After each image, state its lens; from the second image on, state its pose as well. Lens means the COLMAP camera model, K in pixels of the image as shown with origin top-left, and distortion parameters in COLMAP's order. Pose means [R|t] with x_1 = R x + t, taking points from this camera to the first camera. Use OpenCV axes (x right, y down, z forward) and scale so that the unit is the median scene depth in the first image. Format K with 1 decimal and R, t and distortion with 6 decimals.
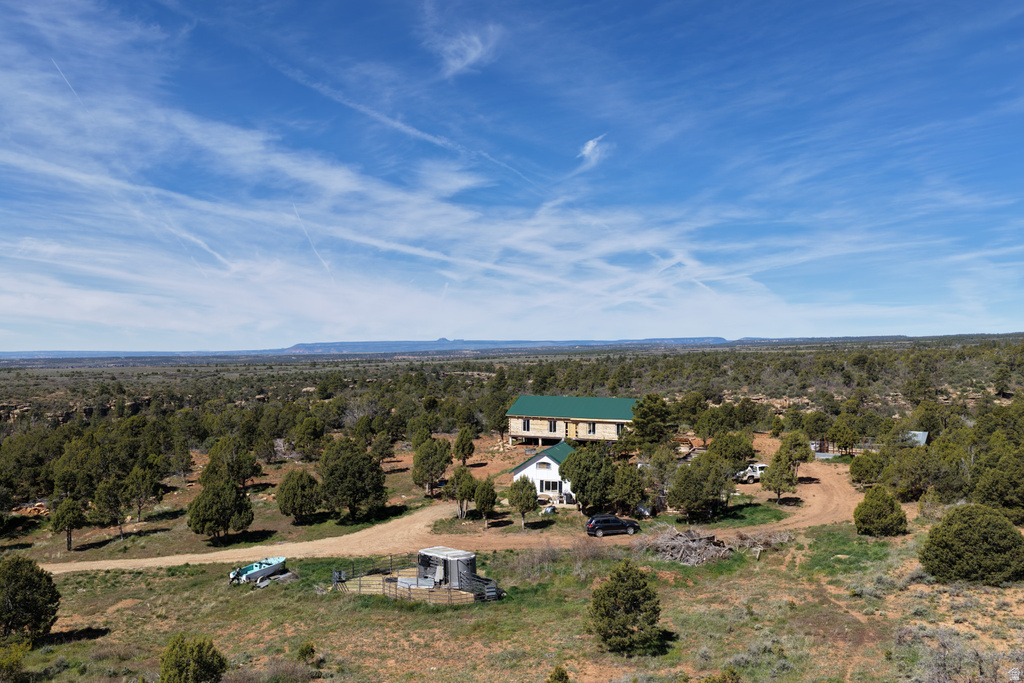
lens RADIAL K [[857.3, 0, 510.5], [0, 857.3, 344.1], [0, 0, 1]] dist [0.019813, -0.003787]
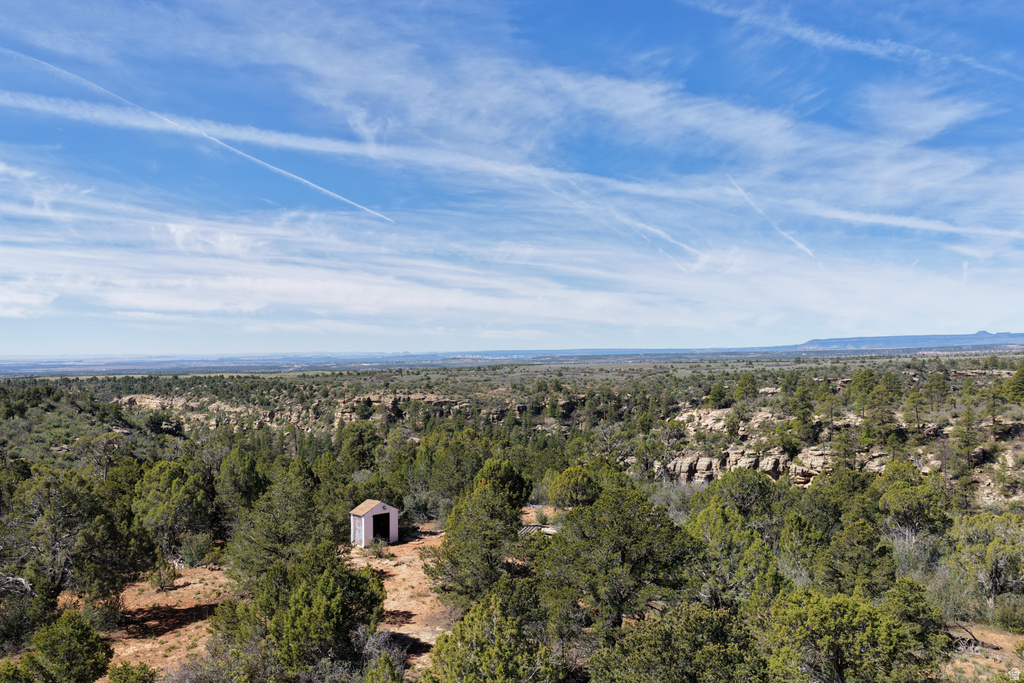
lens RADIAL K [[857.3, 0, 513.3], [0, 857.3, 339.8], [0, 0, 1]] dist [0.019813, -0.003787]
pose [[0.837518, -0.014254, -0.546223, 0.024087], [0.013859, 0.999892, -0.004844, 0.002630], [0.546233, -0.003513, 0.837626, 0.119937]]
